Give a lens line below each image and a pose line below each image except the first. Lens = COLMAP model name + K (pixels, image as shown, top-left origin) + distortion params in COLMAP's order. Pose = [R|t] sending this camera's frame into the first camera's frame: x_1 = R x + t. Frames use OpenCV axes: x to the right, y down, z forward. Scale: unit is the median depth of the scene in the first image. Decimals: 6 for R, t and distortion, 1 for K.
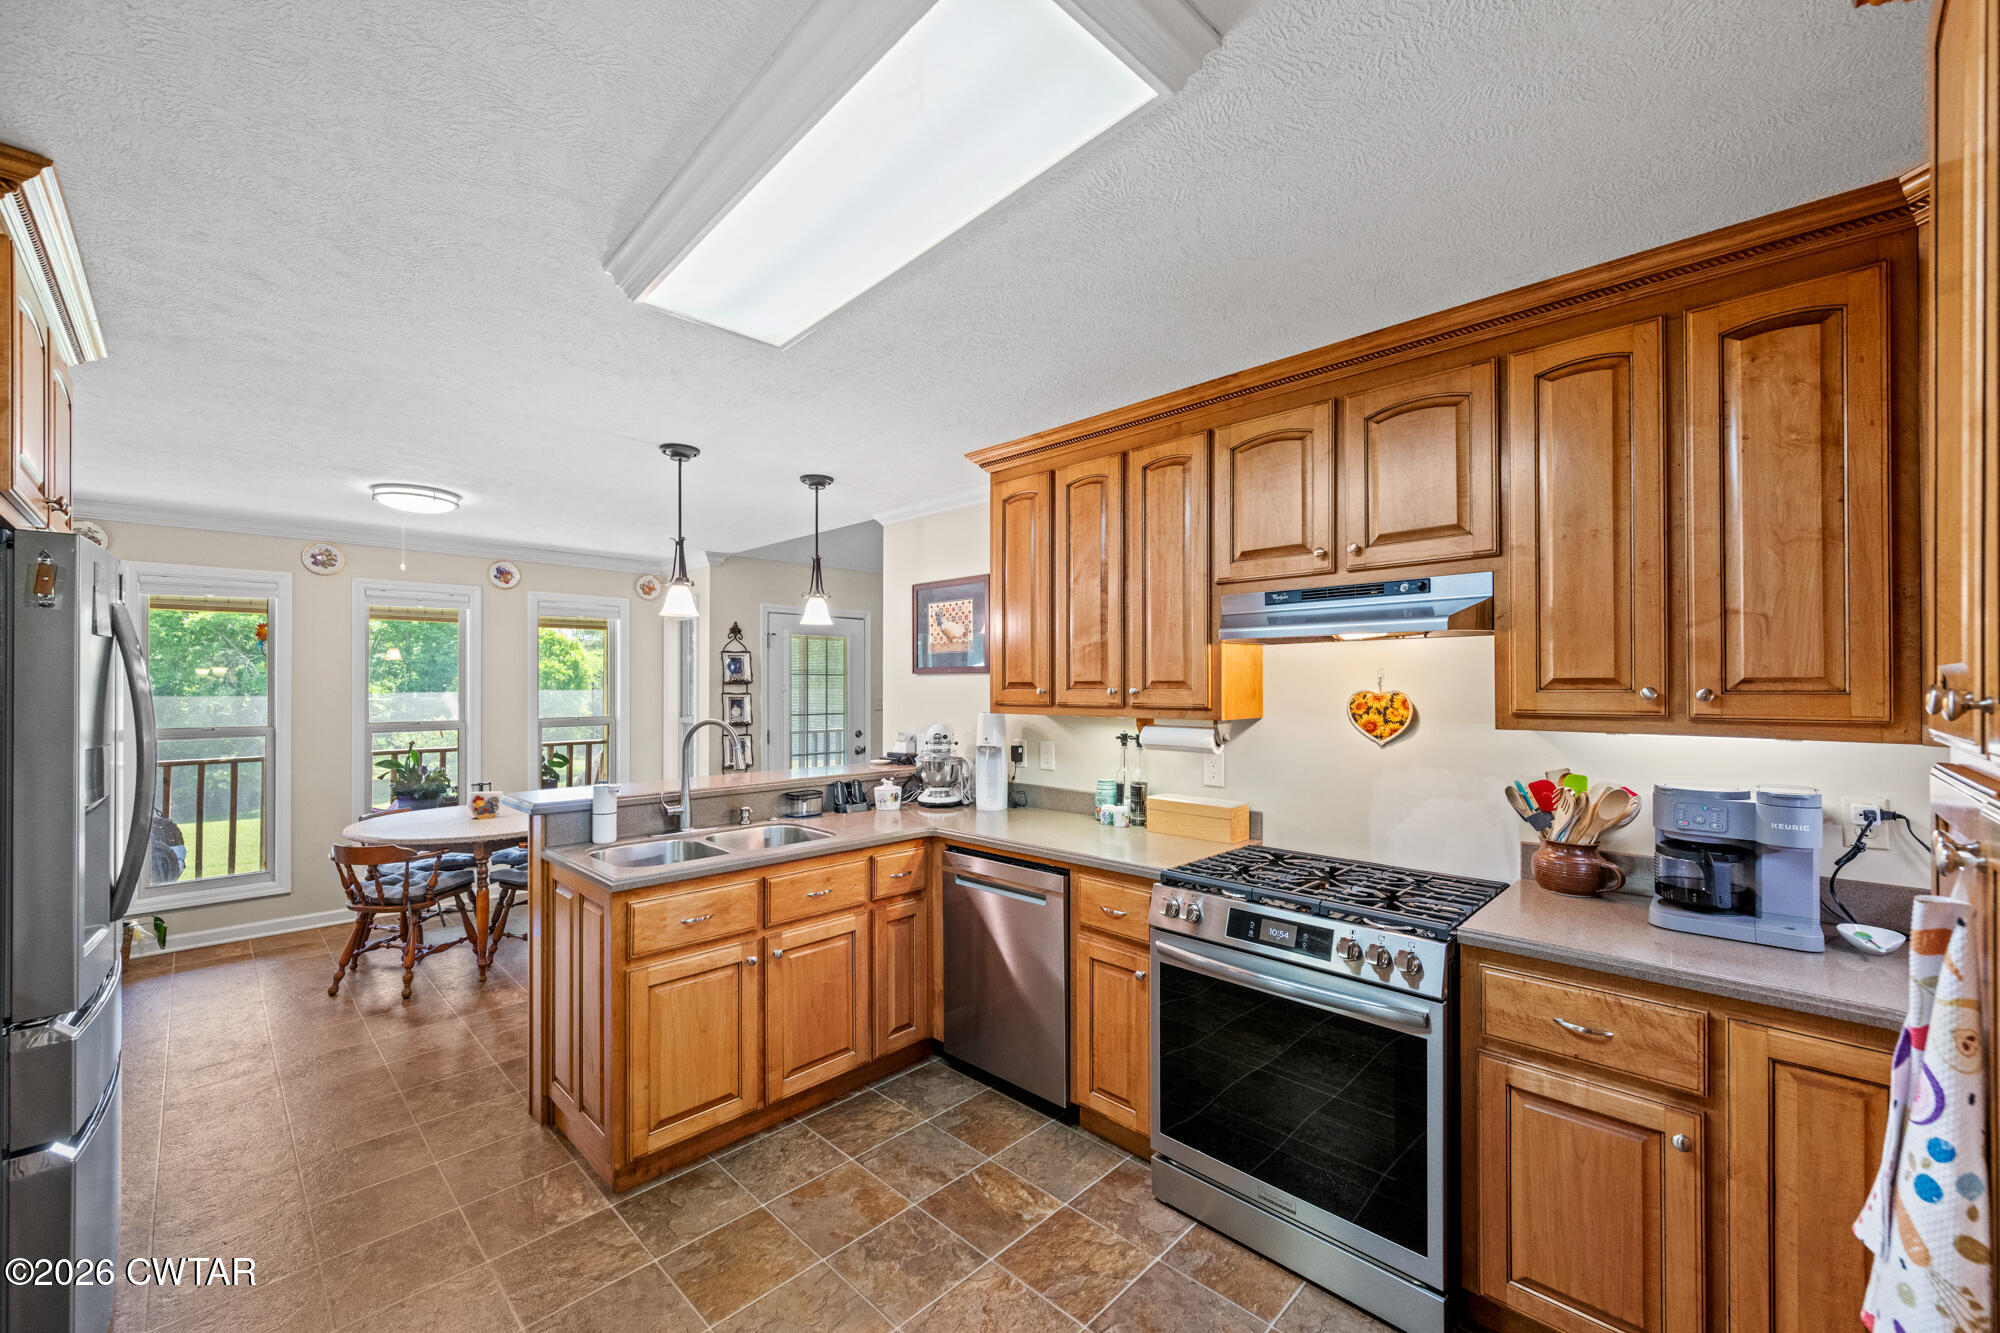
lens RADIAL K [[799.6, 0, 1002.1], [0, 799.6, 678.2], [0, 0, 1]] dist [0.018567, -0.000038]
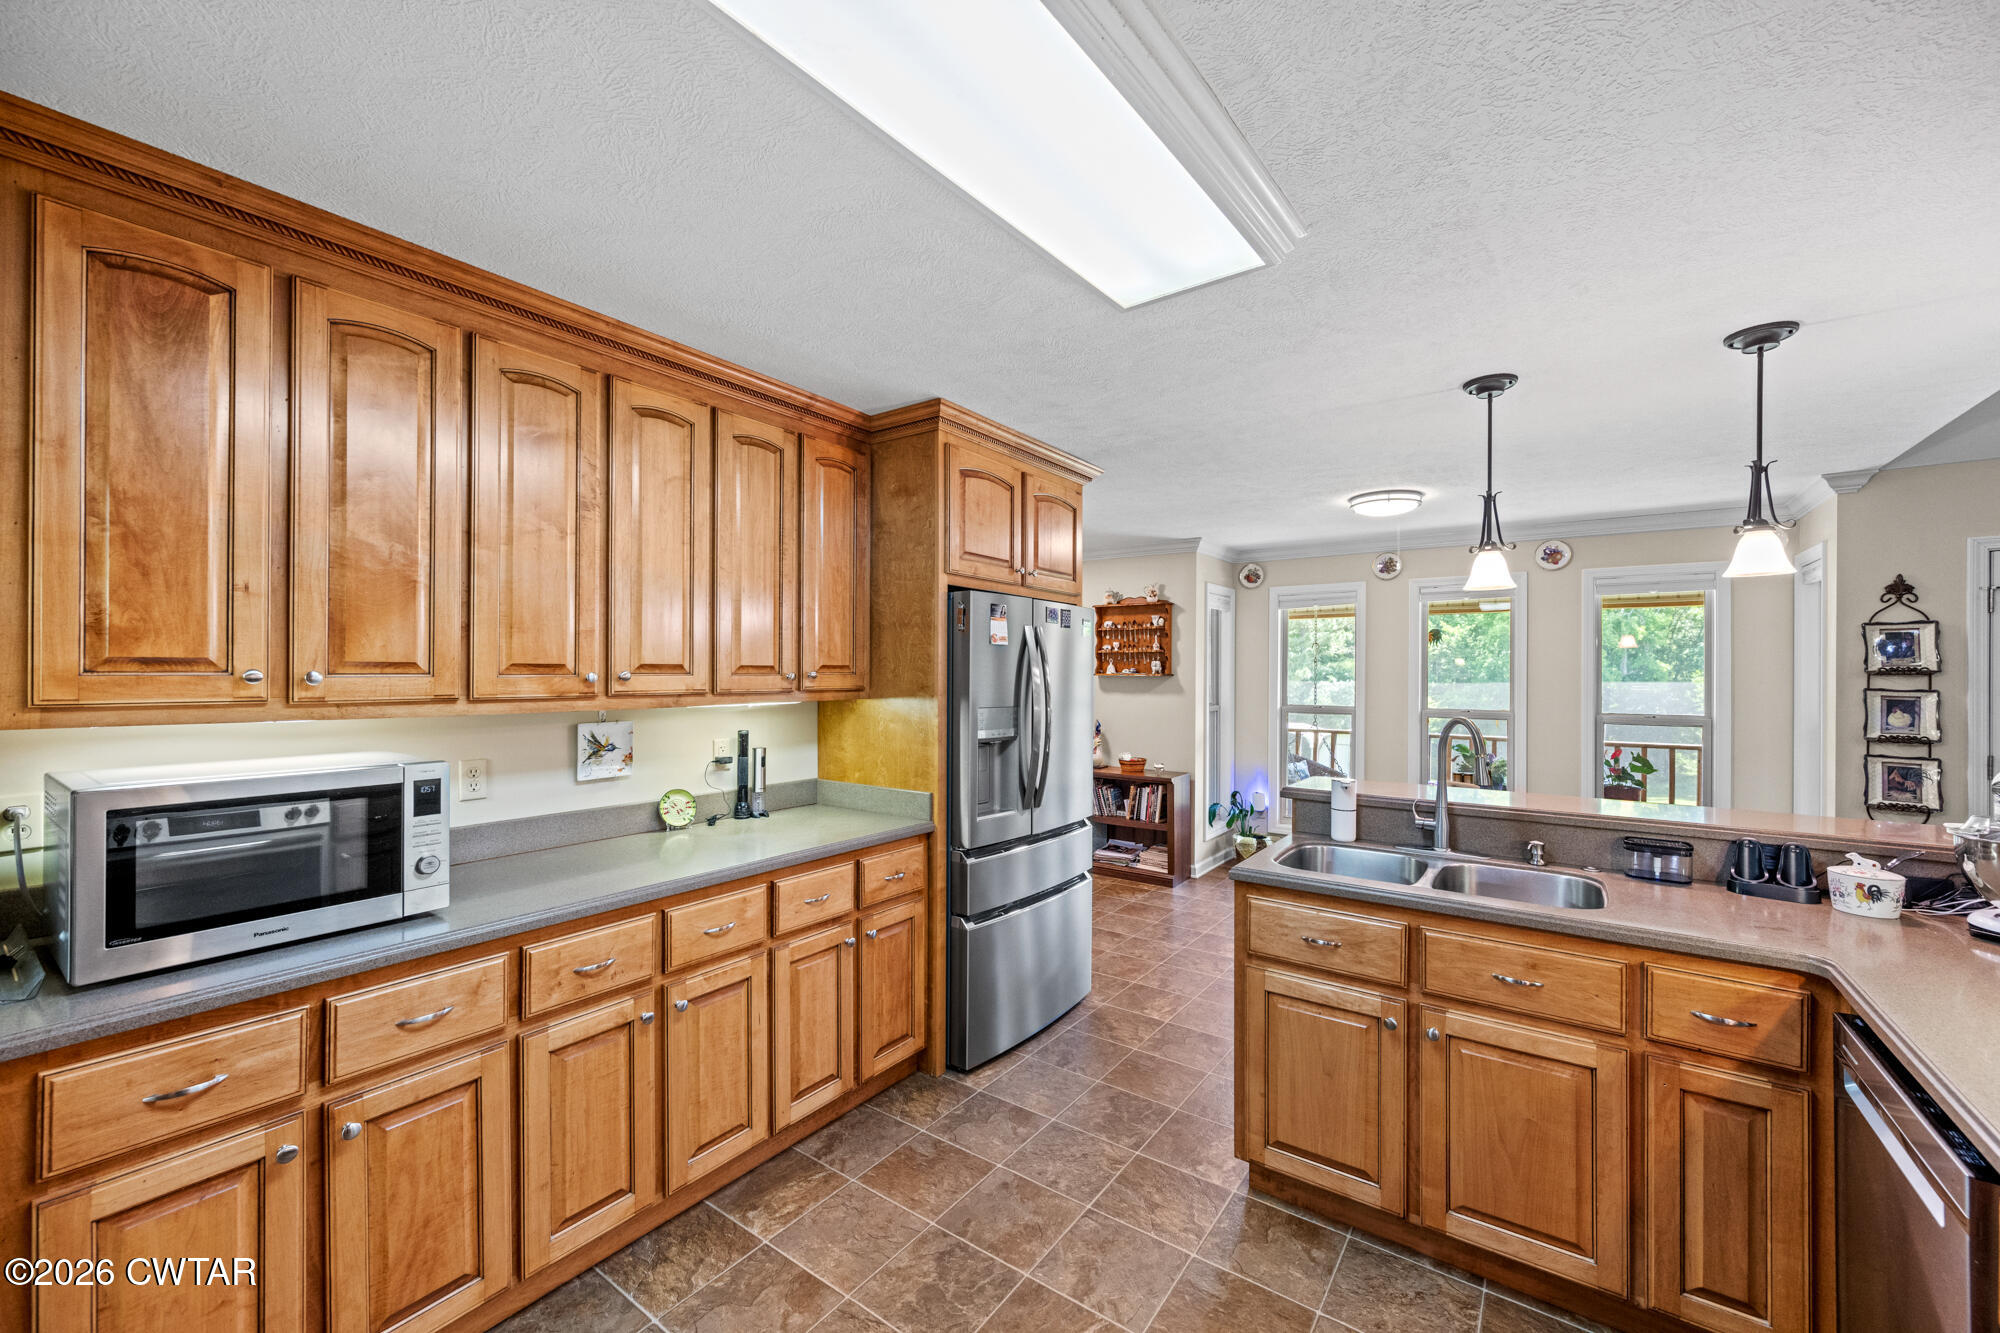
lens RADIAL K [[797.8, 0, 989.7], [0, 797.8, 669.2], [0, 0, 1]] dist [0.001030, -0.000203]
pose [[0.136944, -0.004051, -0.990571, 0.352000], [0.003001, 0.999989, -0.003674, 0.005654], [0.990574, -0.002469, 0.136954, 0.431915]]
